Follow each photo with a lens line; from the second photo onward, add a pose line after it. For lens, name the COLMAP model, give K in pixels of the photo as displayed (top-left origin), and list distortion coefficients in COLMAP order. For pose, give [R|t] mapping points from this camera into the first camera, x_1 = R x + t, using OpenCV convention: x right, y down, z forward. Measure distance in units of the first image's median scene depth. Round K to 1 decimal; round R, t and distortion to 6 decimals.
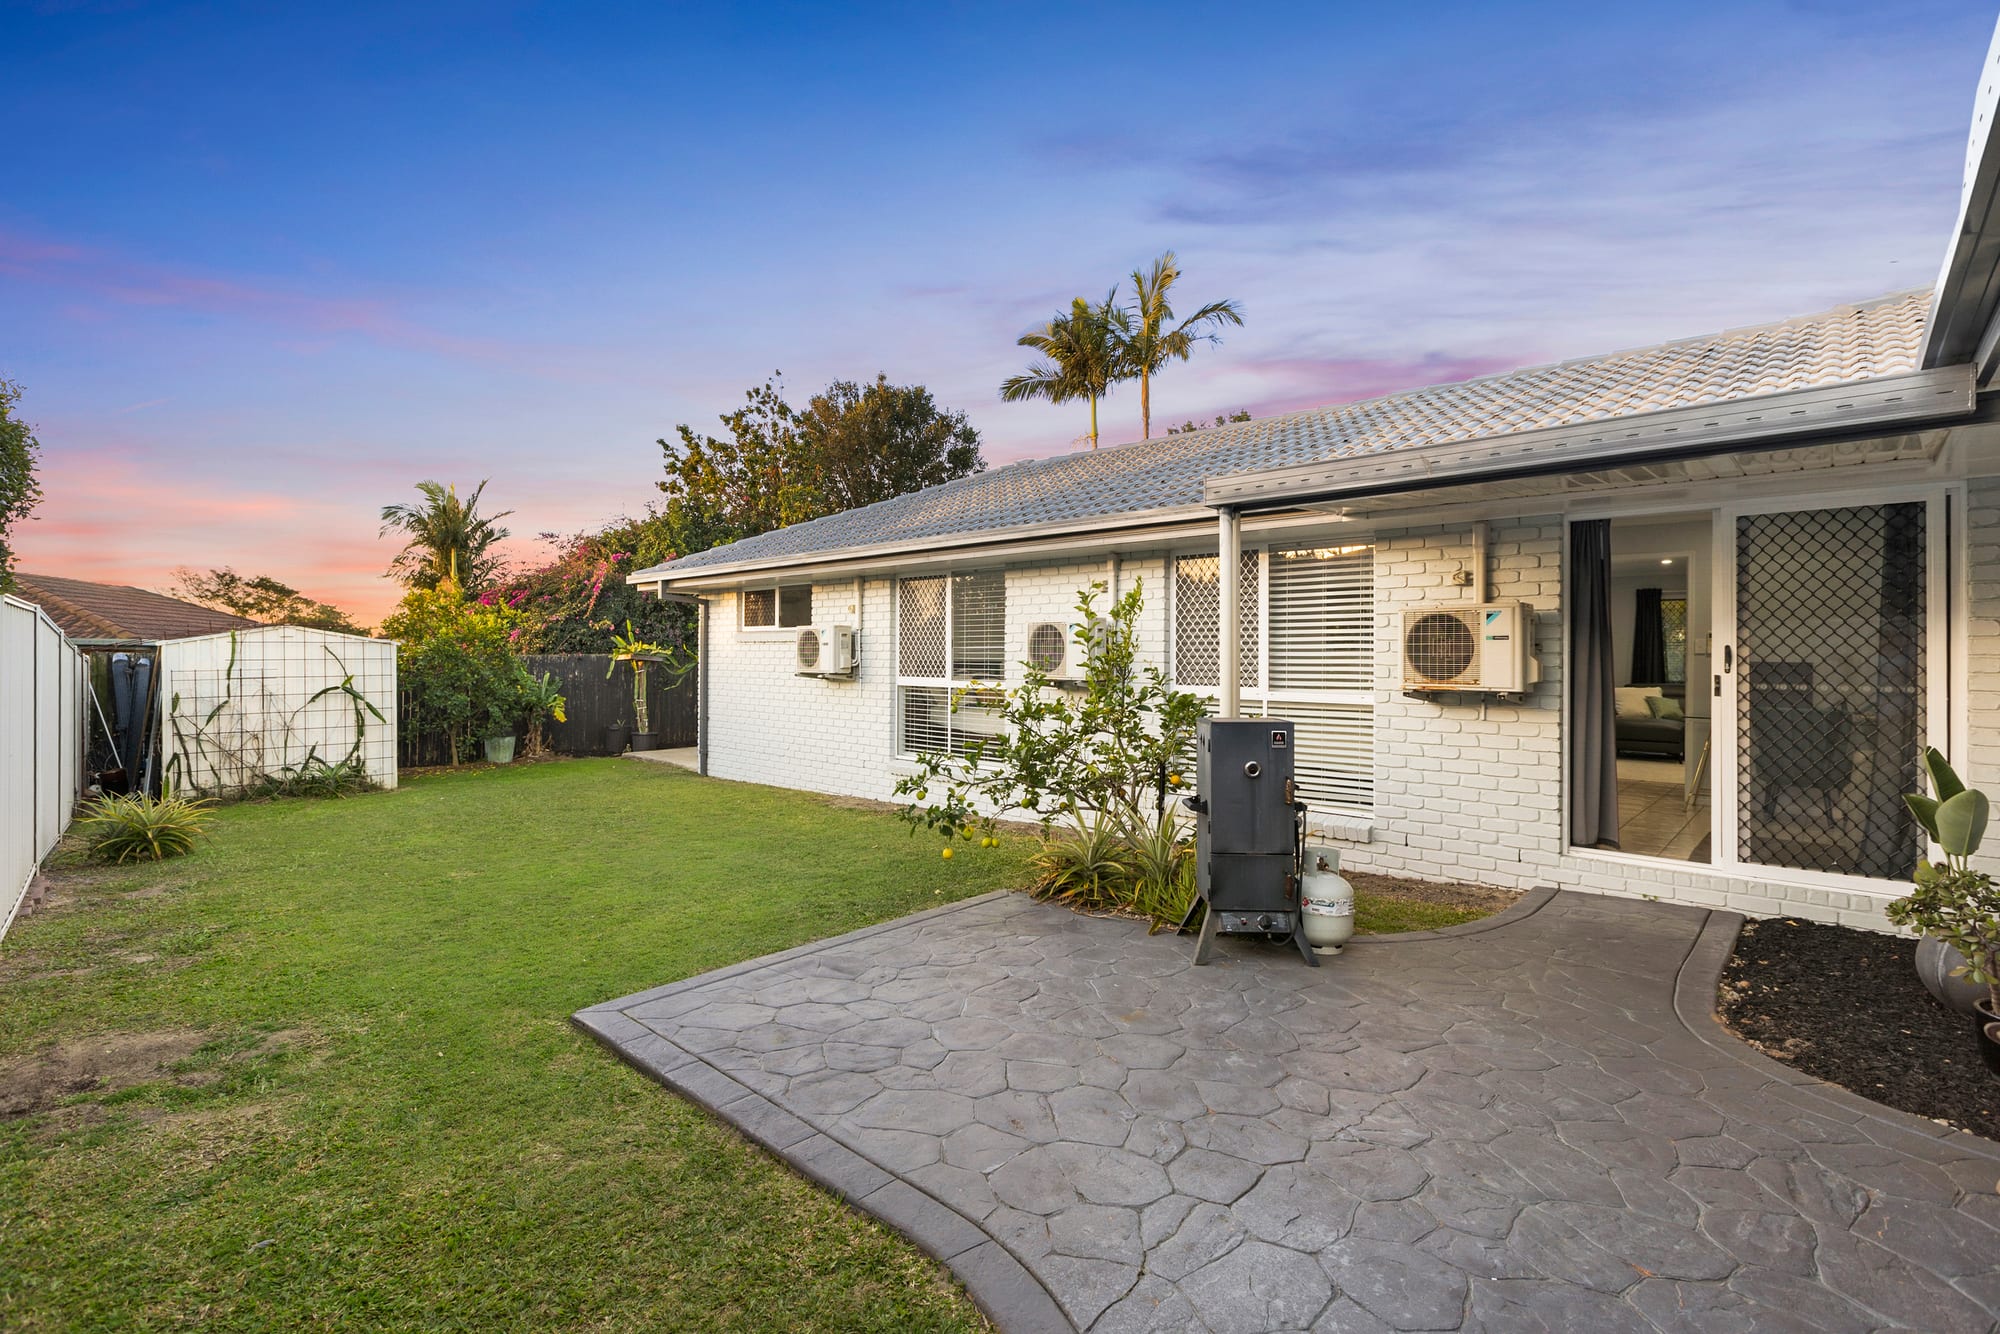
lens RADIAL K [[900.6, 0, 1000.4], [0, 900.6, 664.5], [0, 0, 1]] dist [-0.000041, 0.000035]
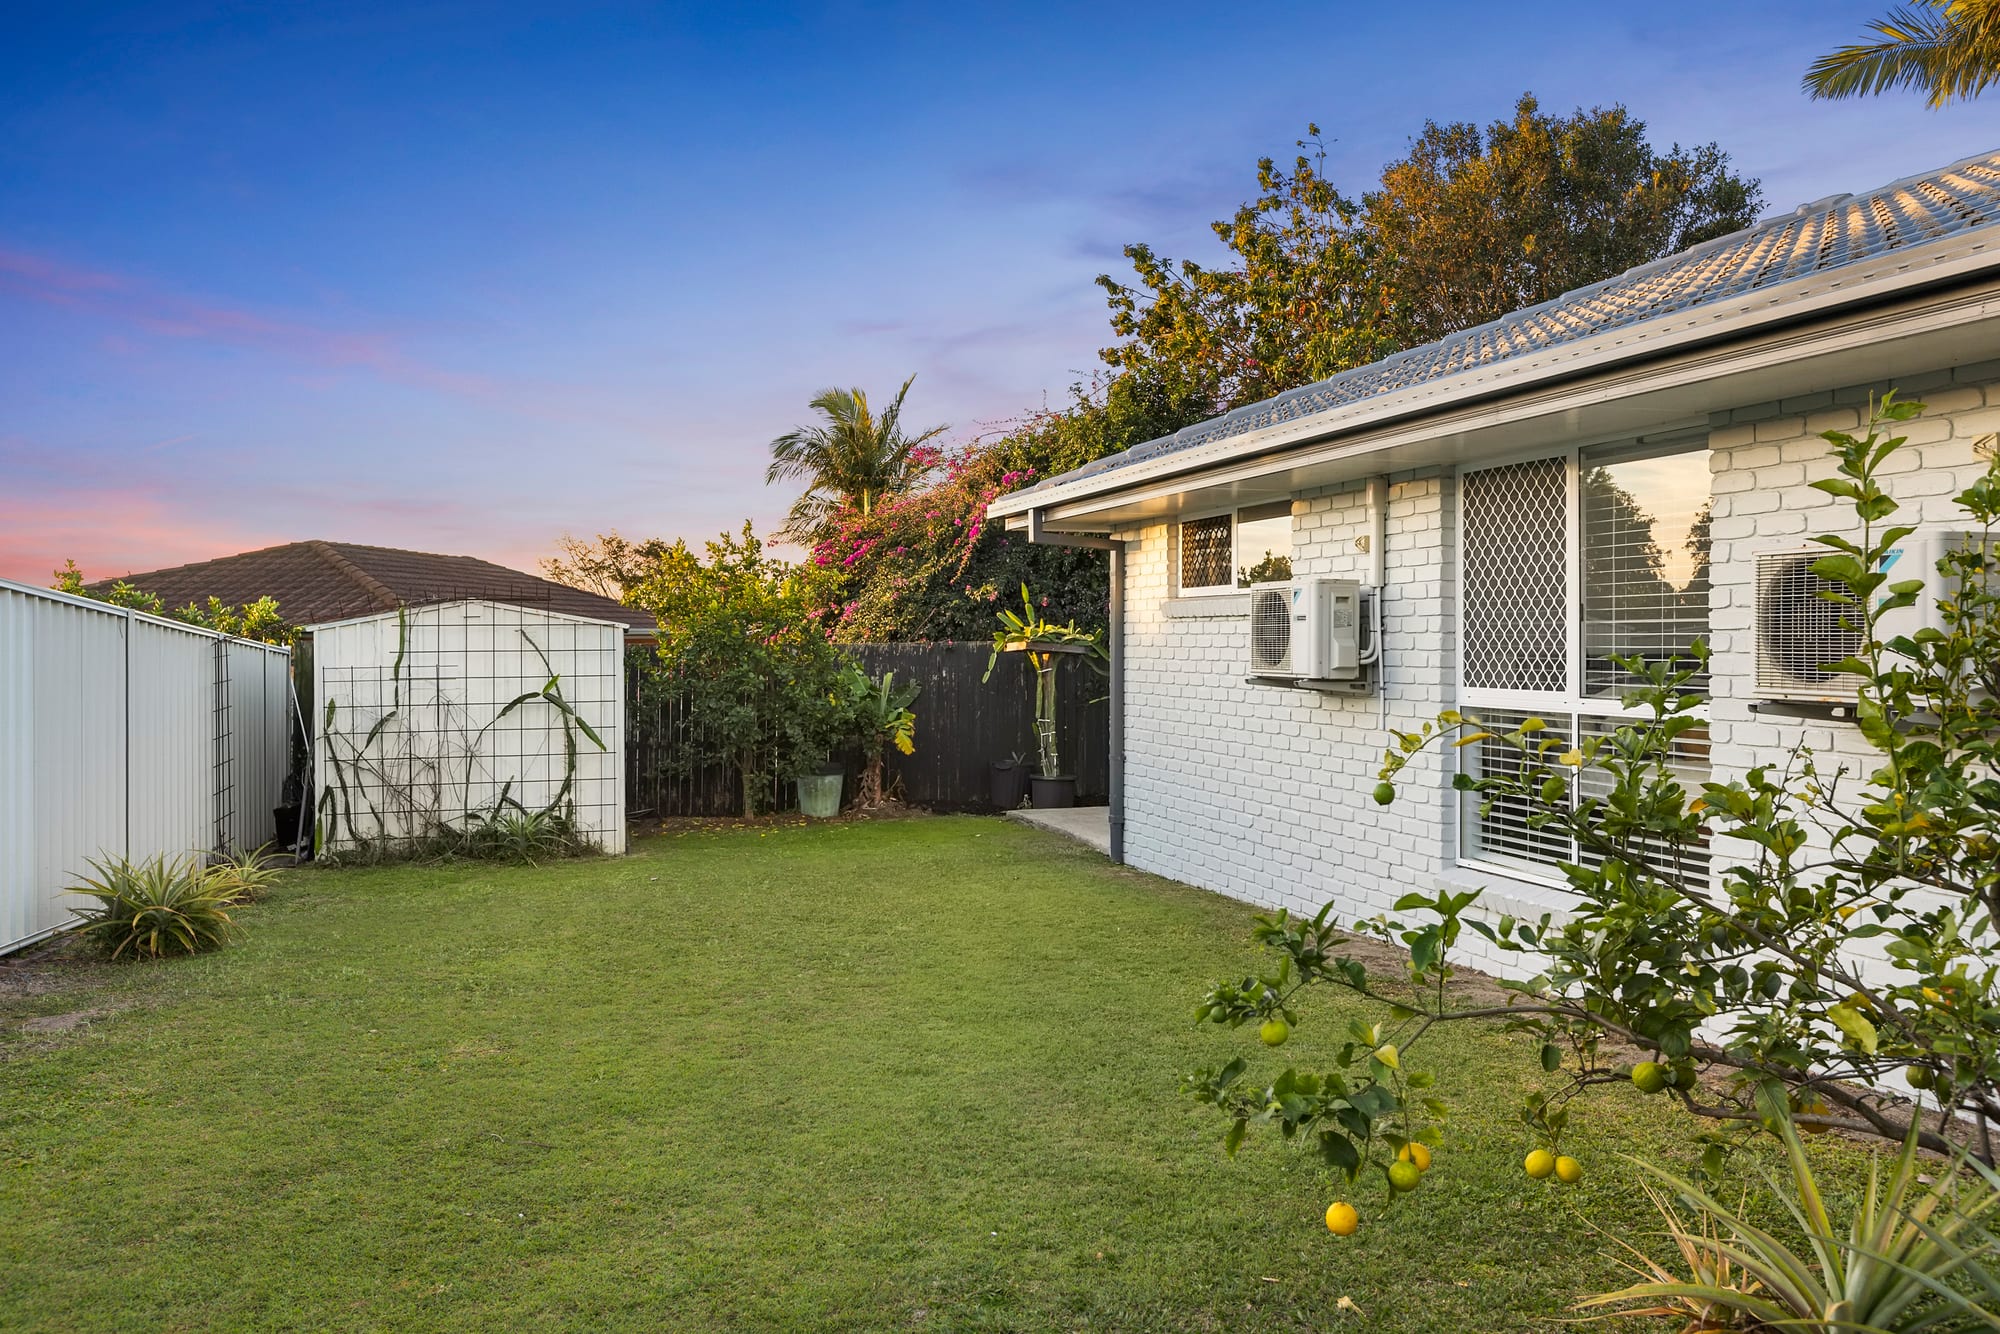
lens RADIAL K [[1367.7, 0, 999.4], [0, 1367.7, 654.1], [0, 0, 1]] dist [0.011251, -0.002240]
pose [[0.841162, 0.000294, -0.540783, 0.063027], [-0.001701, 0.999996, -0.002102, -0.001447], [0.540781, 0.002688, 0.841159, 0.274140]]
